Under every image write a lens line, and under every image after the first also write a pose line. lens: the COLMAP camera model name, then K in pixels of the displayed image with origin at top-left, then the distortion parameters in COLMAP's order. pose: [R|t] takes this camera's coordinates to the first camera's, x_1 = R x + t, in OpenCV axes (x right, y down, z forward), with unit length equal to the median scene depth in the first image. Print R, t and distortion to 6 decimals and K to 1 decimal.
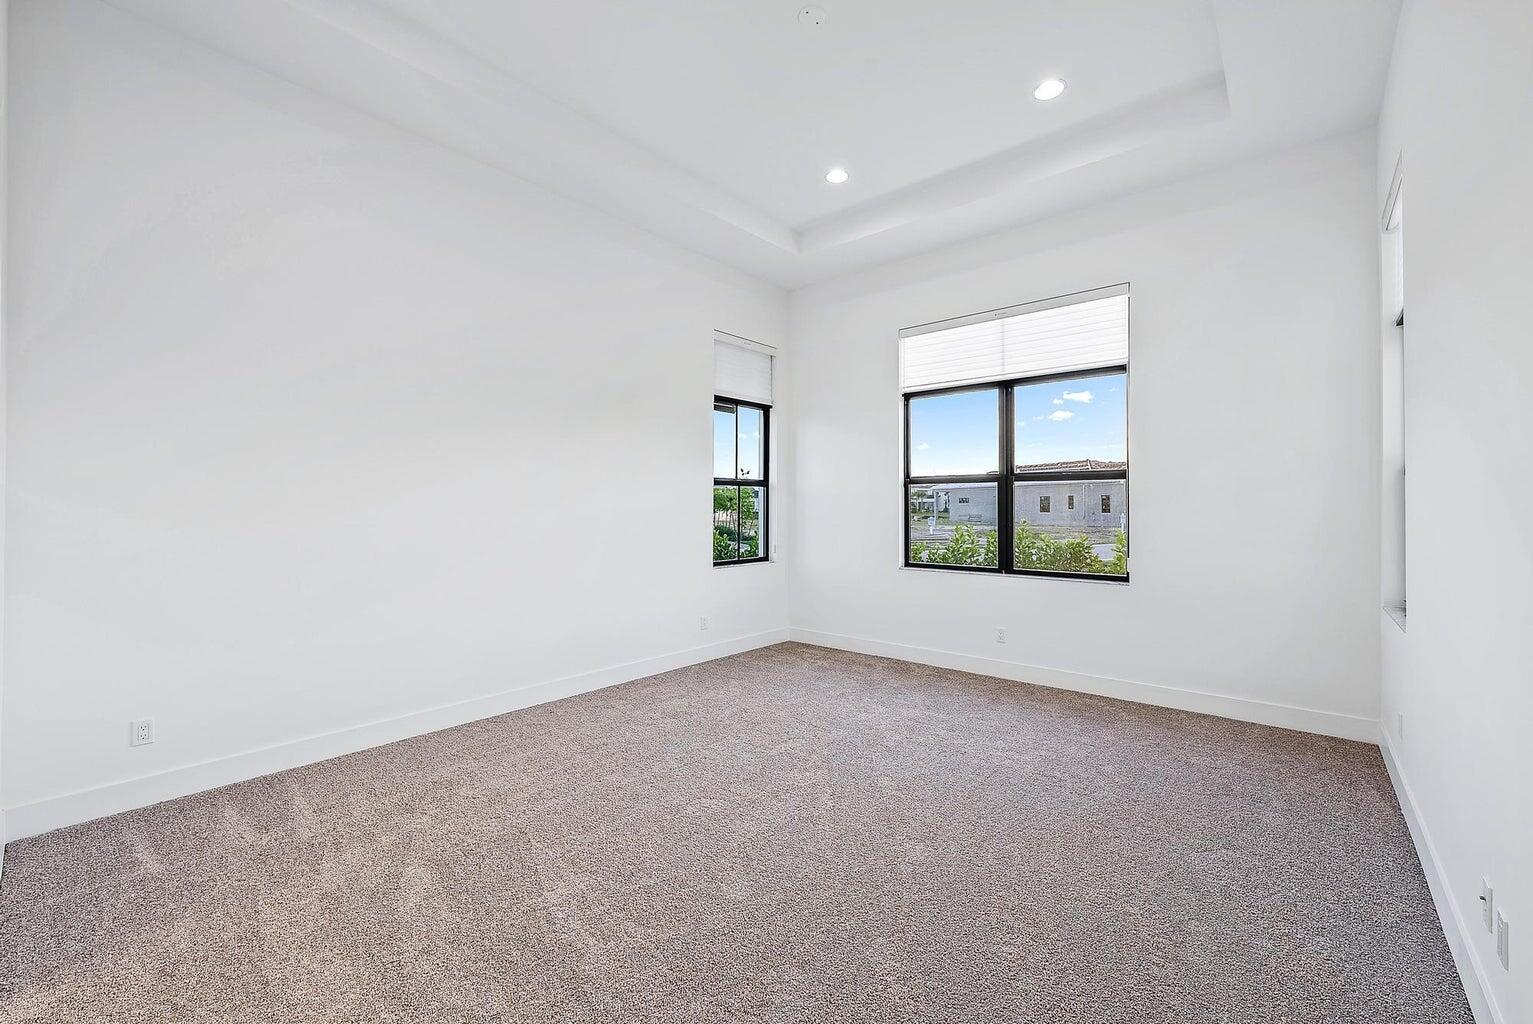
lens RADIAL K [[625.9, 0, 766.5], [0, 625.9, 512.0], [0, 0, 1]] dist [0.010786, -0.000094]
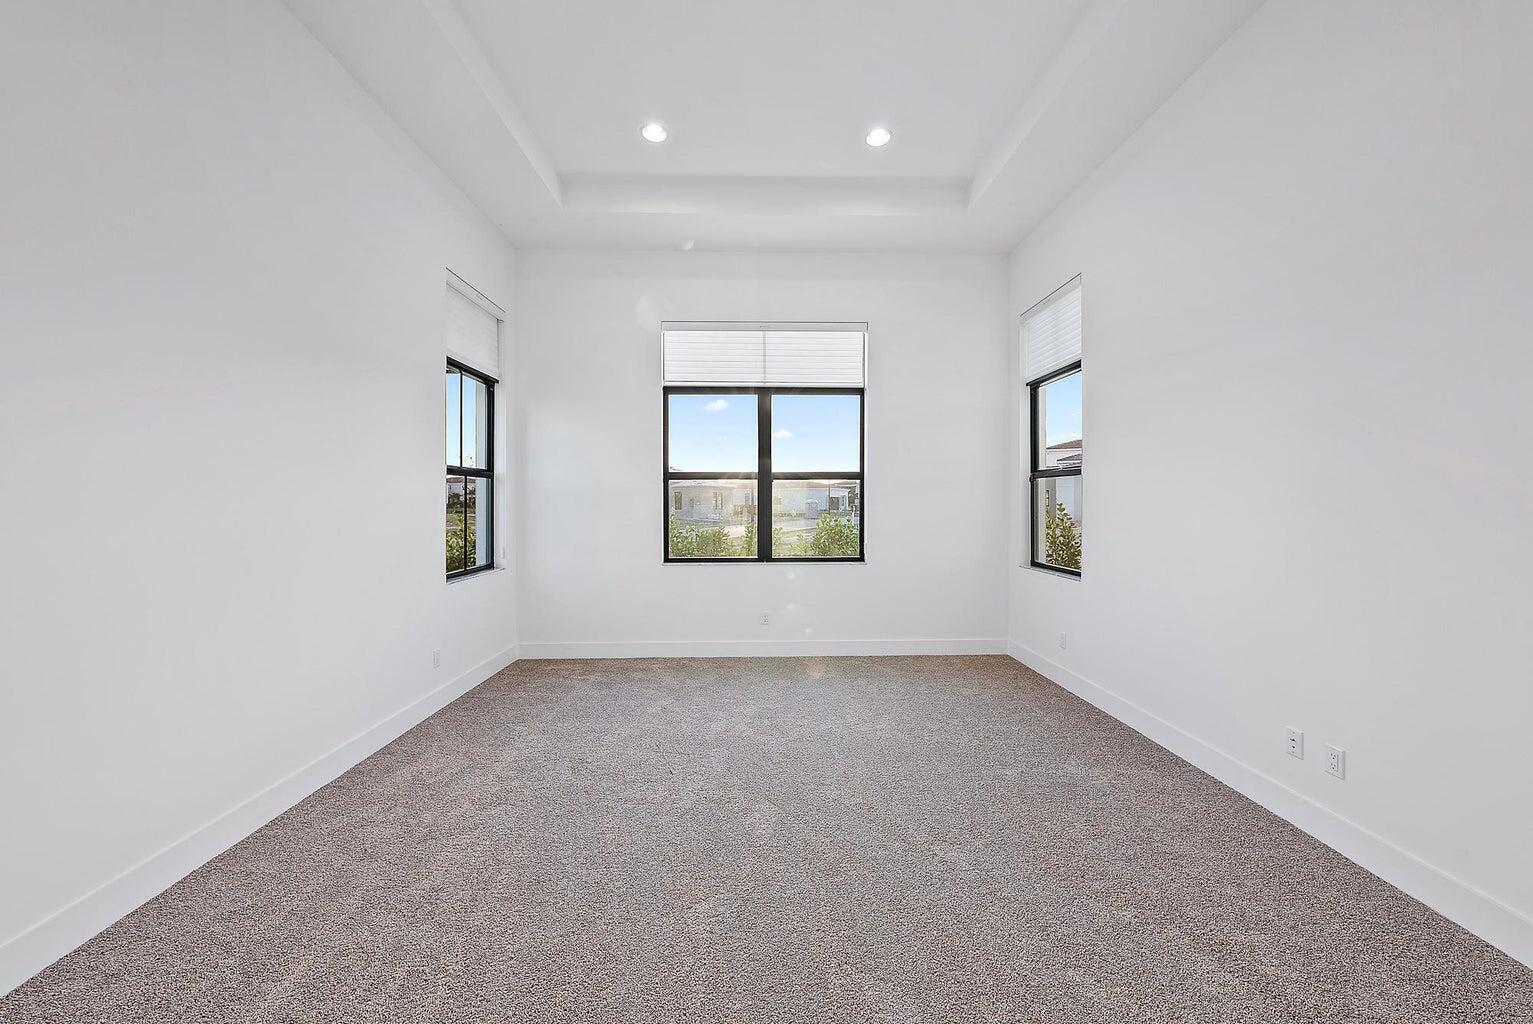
lens RADIAL K [[549.4, 0, 766.5], [0, 549.4, 512.0], [0, 0, 1]] dist [0.000352, 0.000093]
pose [[0.743577, -0.013331, 0.668517, -0.247533], [0.005688, 0.999891, 0.013612, -0.003570], [-0.668626, -0.006319, 0.743572, 0.256324]]
